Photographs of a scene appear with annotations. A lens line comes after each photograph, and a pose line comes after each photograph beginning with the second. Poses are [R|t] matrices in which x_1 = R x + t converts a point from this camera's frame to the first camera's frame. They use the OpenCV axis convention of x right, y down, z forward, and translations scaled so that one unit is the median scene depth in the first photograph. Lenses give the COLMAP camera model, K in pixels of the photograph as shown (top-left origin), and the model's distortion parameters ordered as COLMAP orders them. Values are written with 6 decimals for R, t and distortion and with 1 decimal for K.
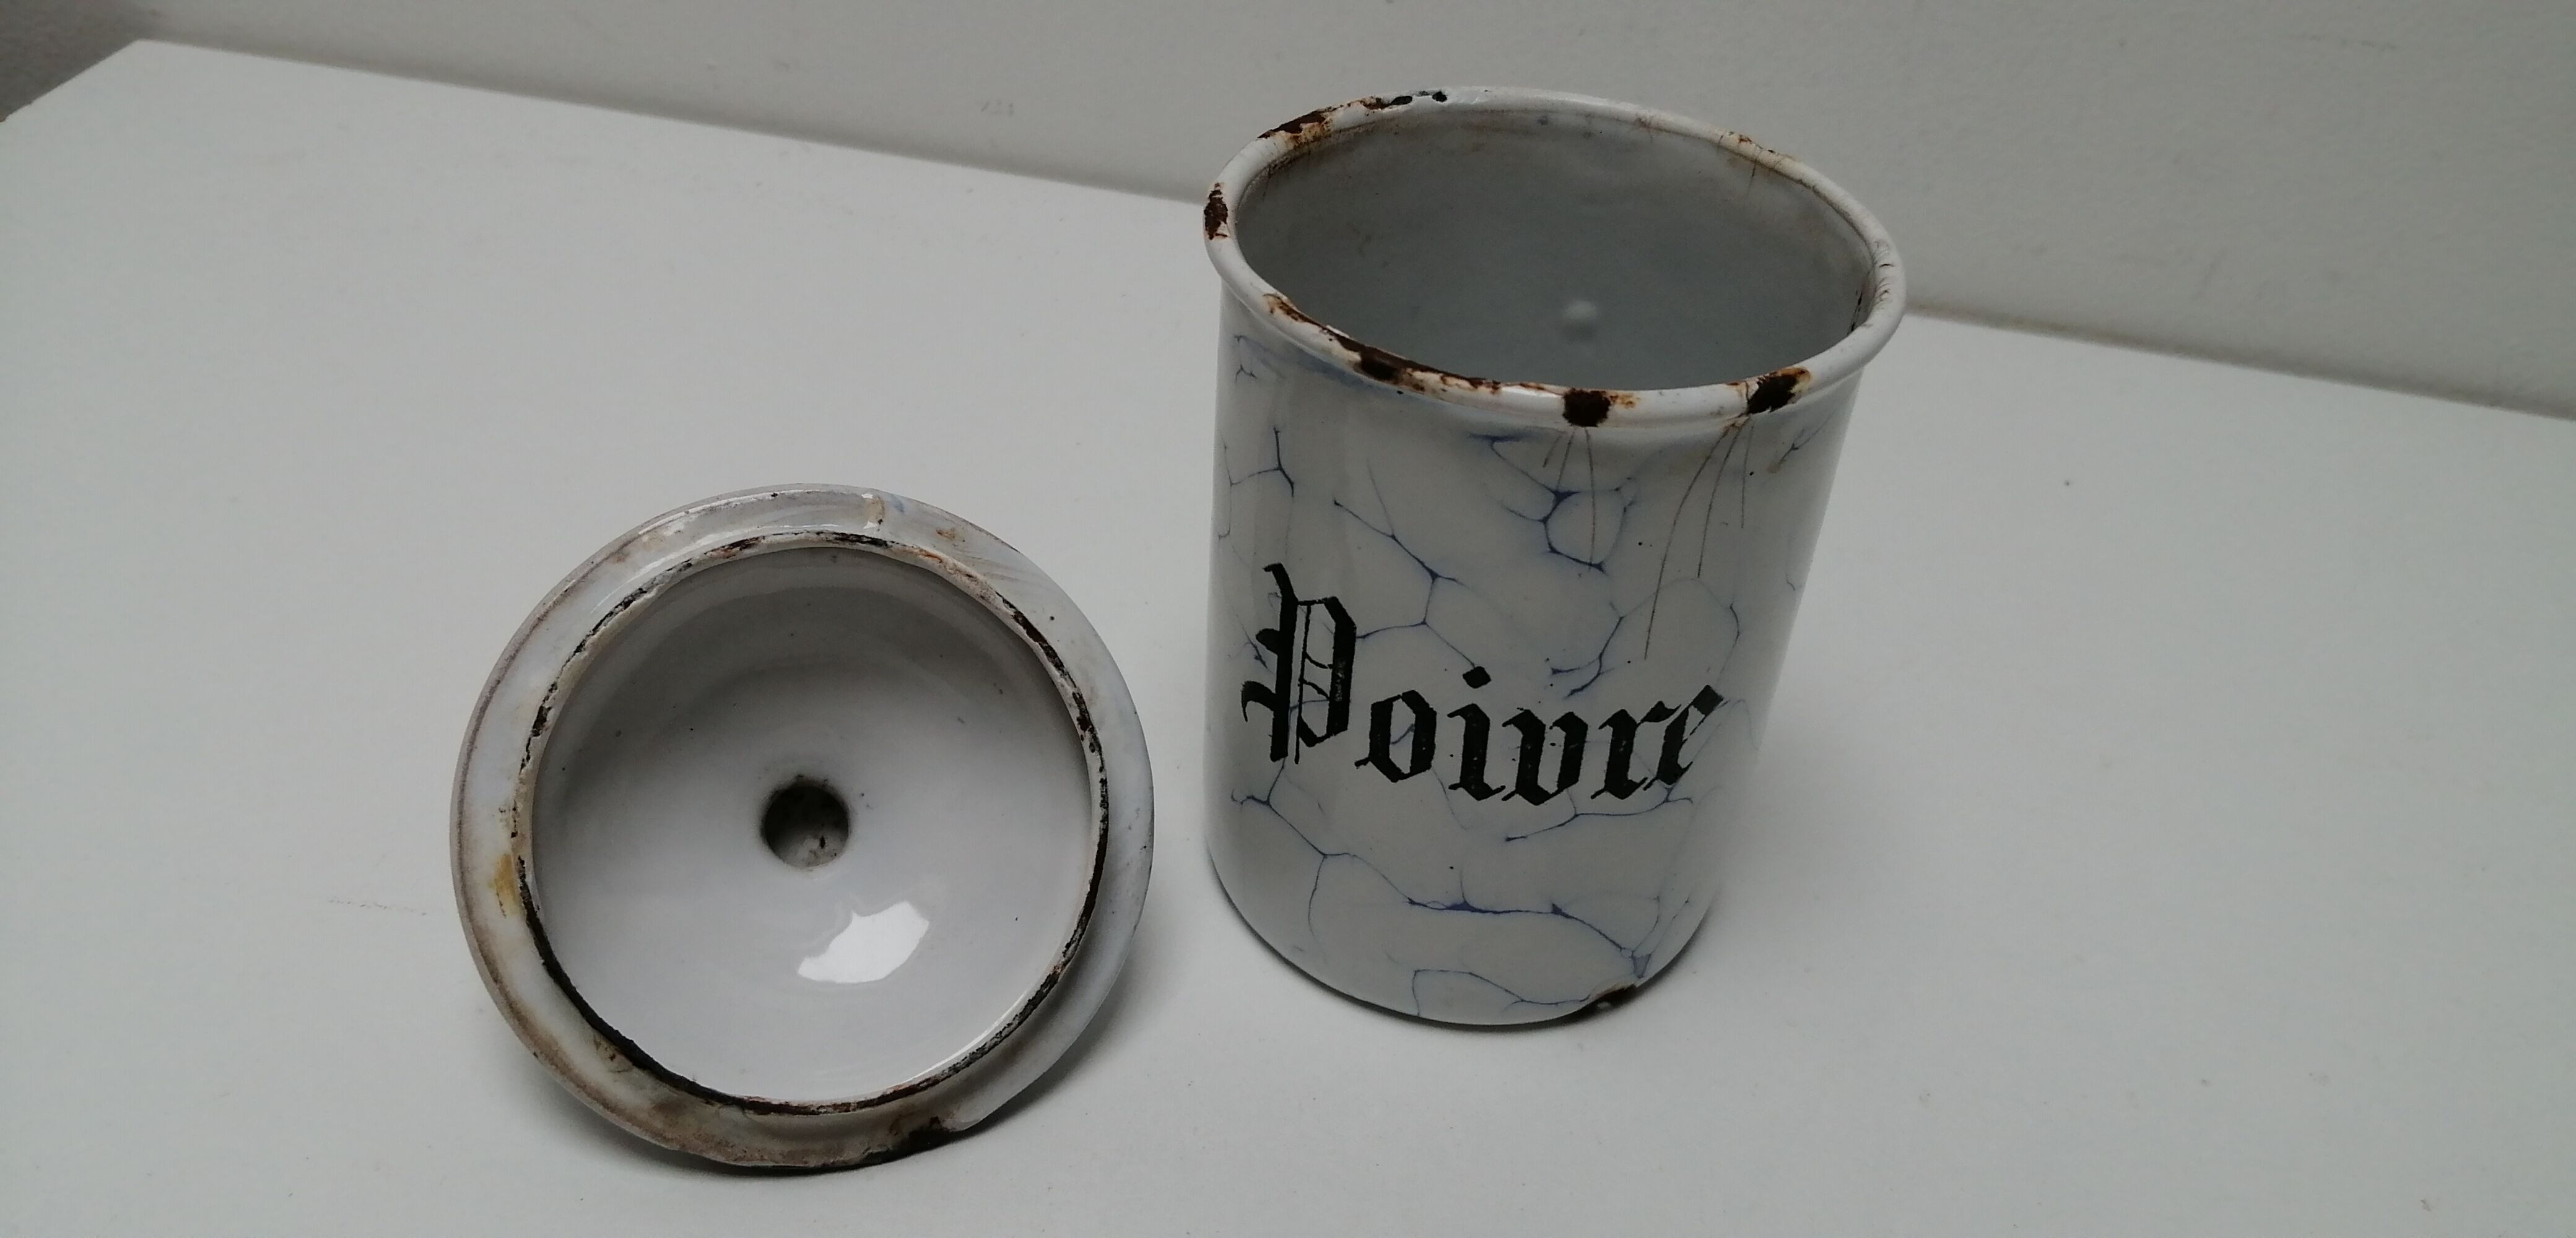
lens RADIAL K [[2000.4, 0, 1288.0], [0, 2000.4, 619.0], [0, 0, 1]] dist [0.100496, -0.002009]
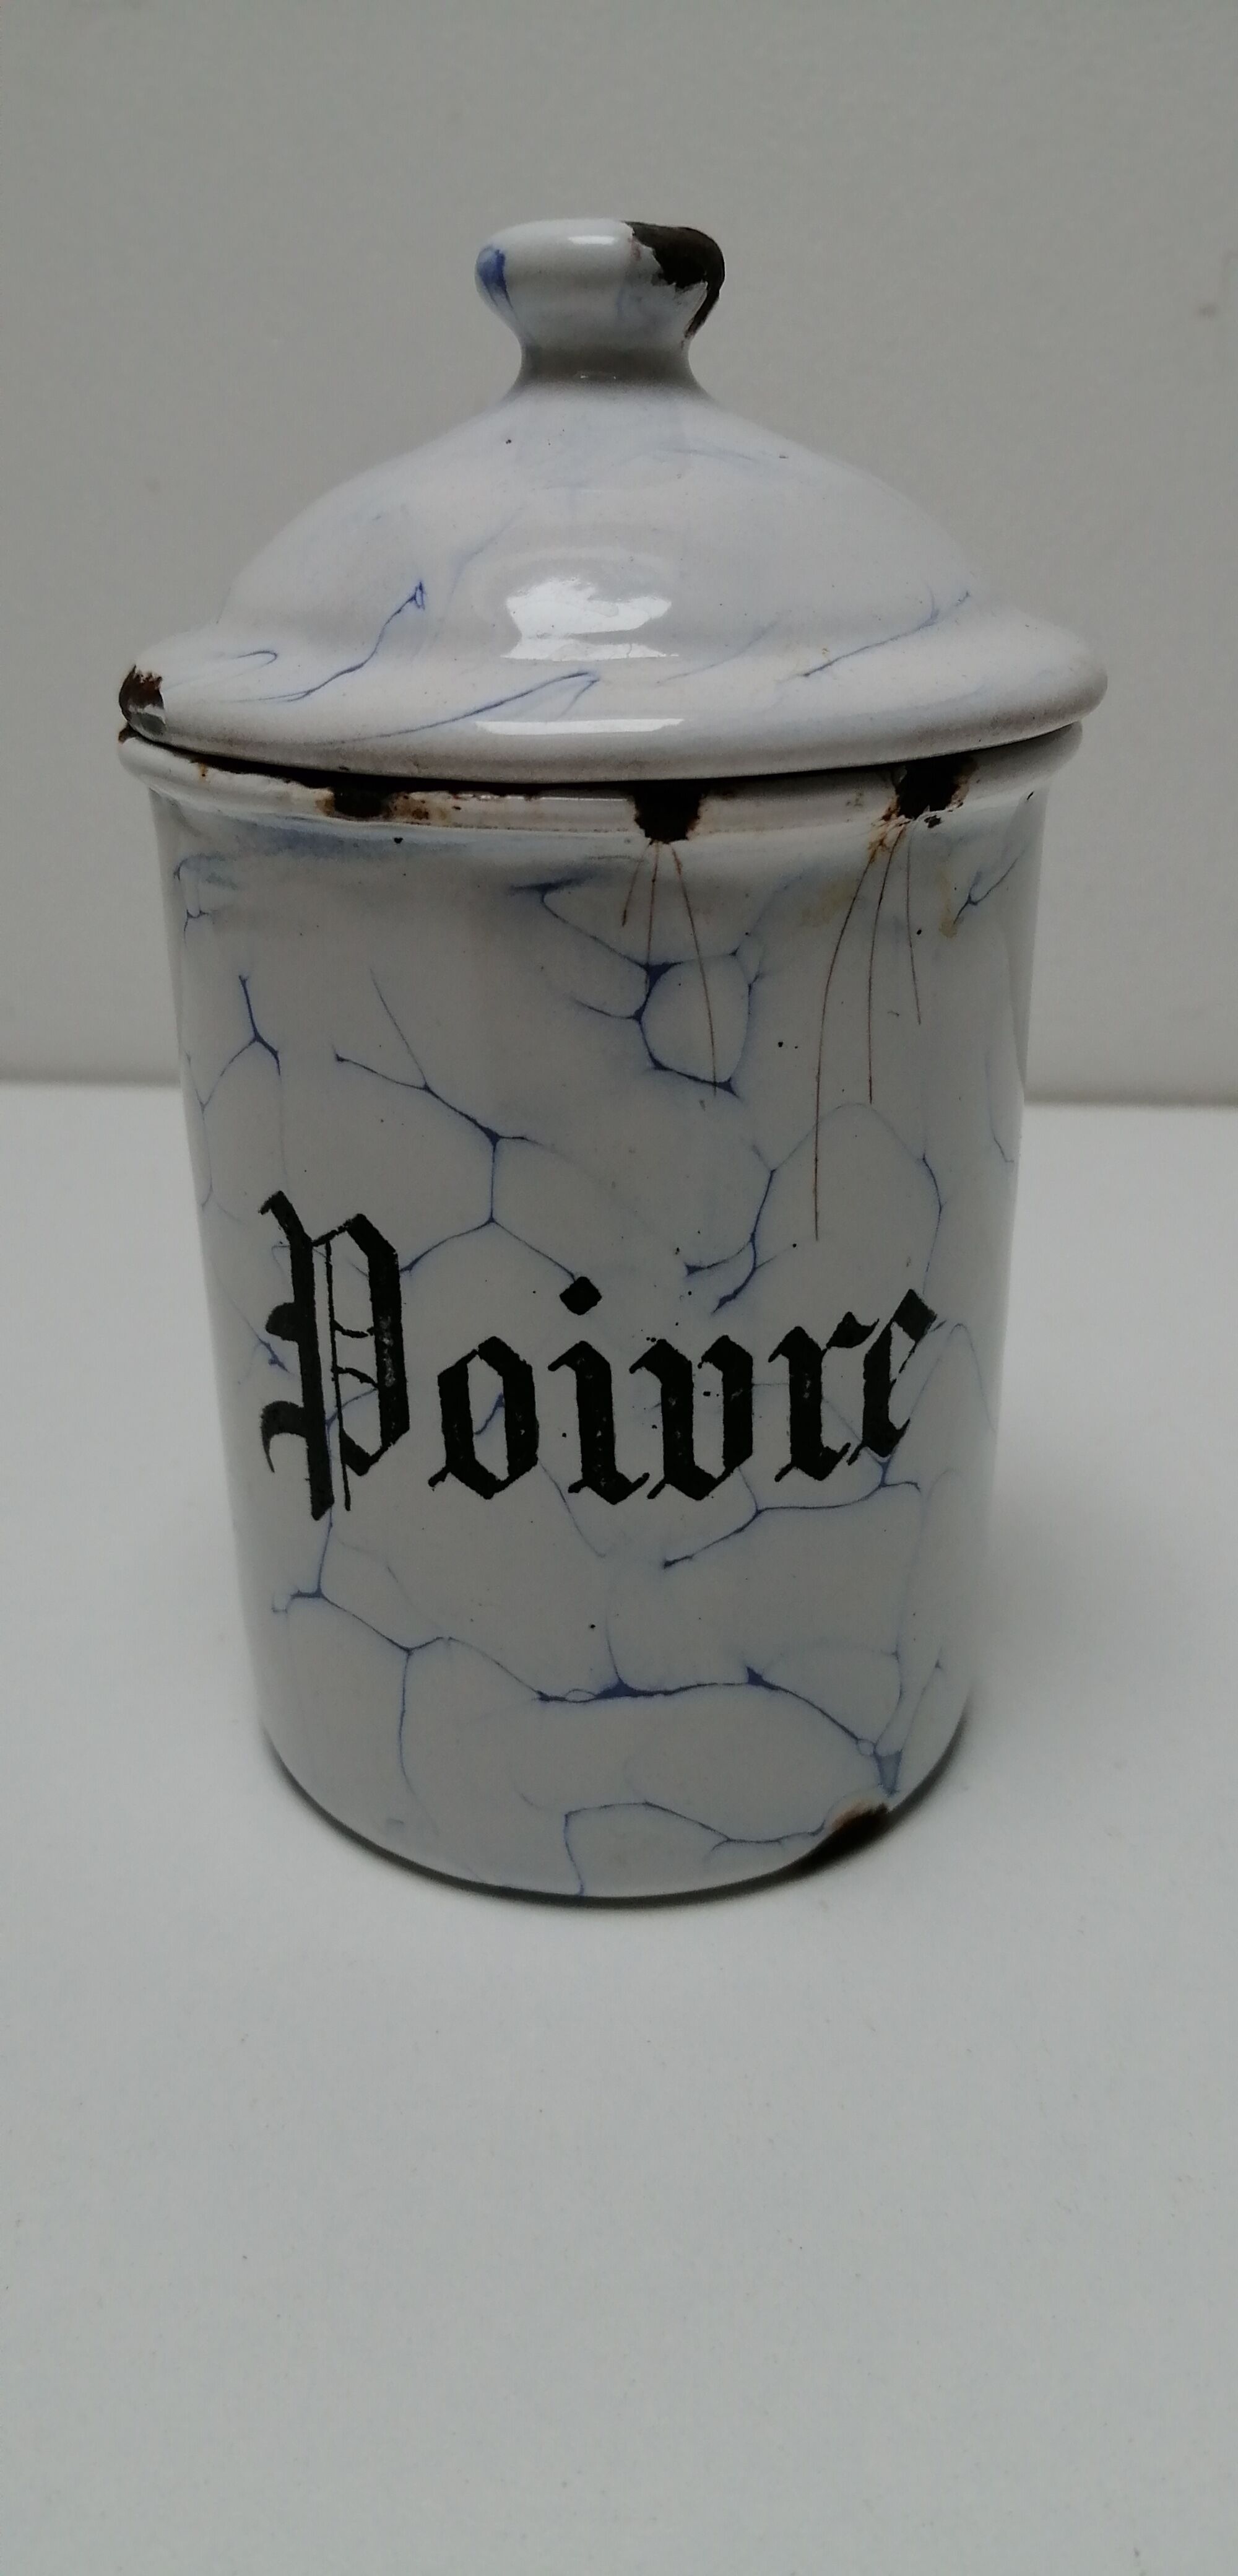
lens RADIAL K [[2000.4, 0, 619.0], [0, 2000.4, 1288.0], [0, 0, 1]] dist [0.100496, -0.002009]
pose [[0.987749, -0.121400, 0.098050, 0.039778], [0.141207, 0.962787, -0.230437, 0.179578], [-0.066426, 0.241460, 0.968135, 0.330678]]
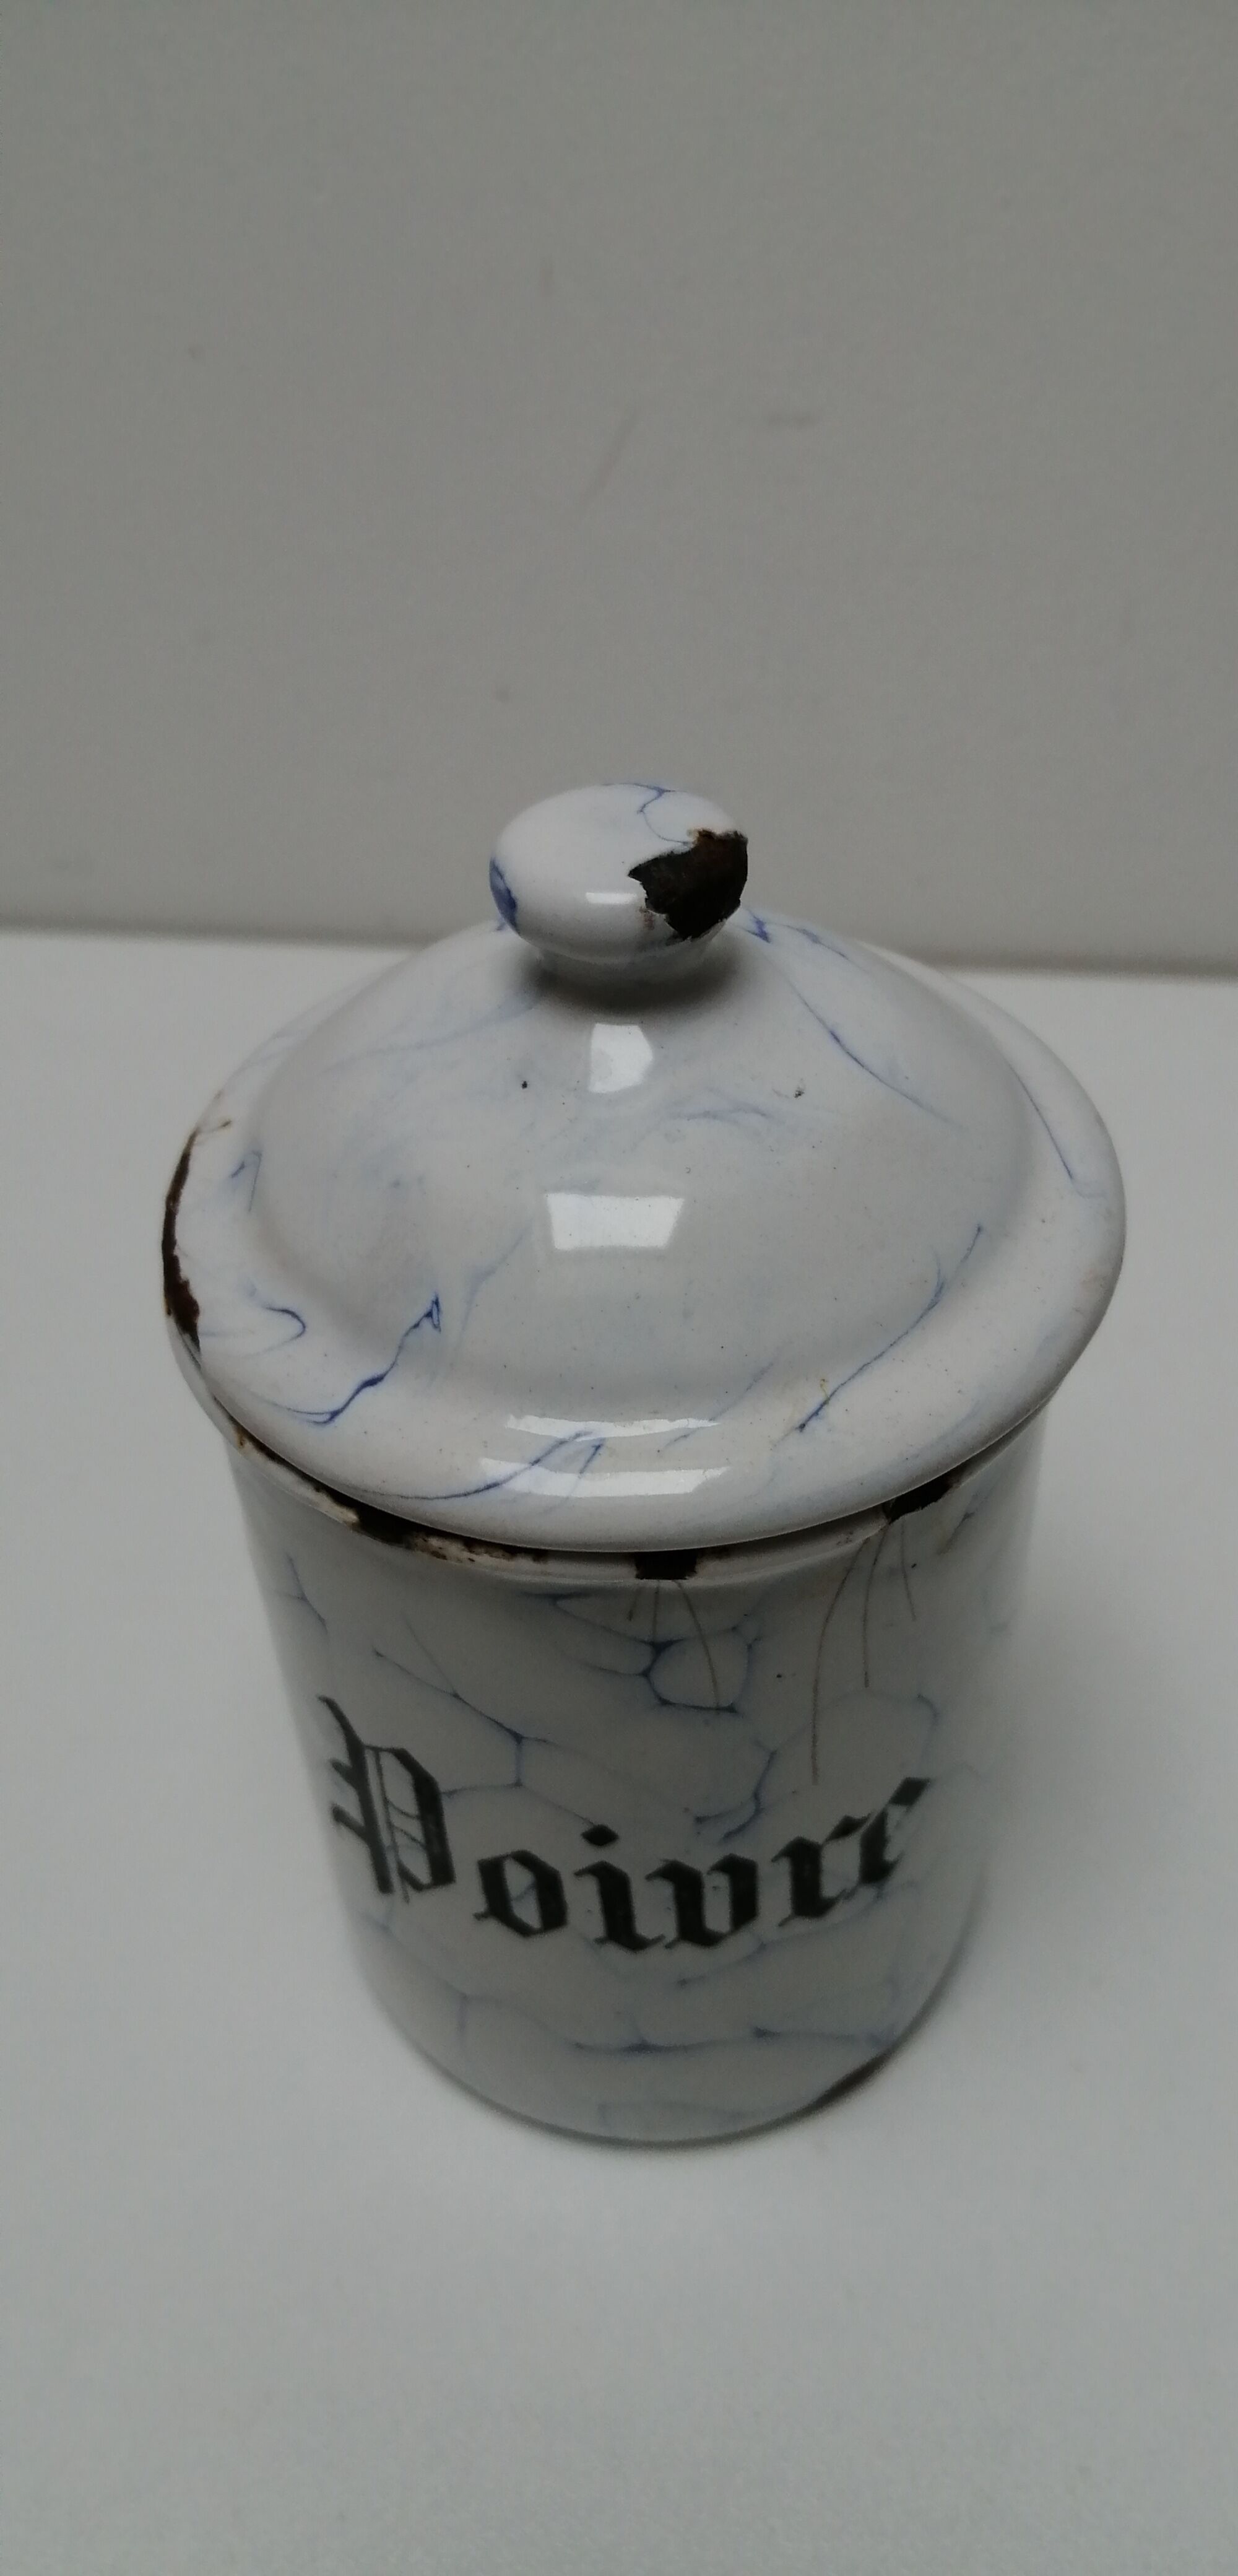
lens RADIAL K [[2000.4, 0, 619.0], [0, 2000.4, 1288.0], [0, 0, 1]] dist [0.100496, -0.002009]
pose [[0.991287, -0.131617, -0.005193, 0.128930], [0.131614, 0.988148, 0.079001, -0.229001], [-0.005266, -0.078996, 0.996861, 0.246360]]
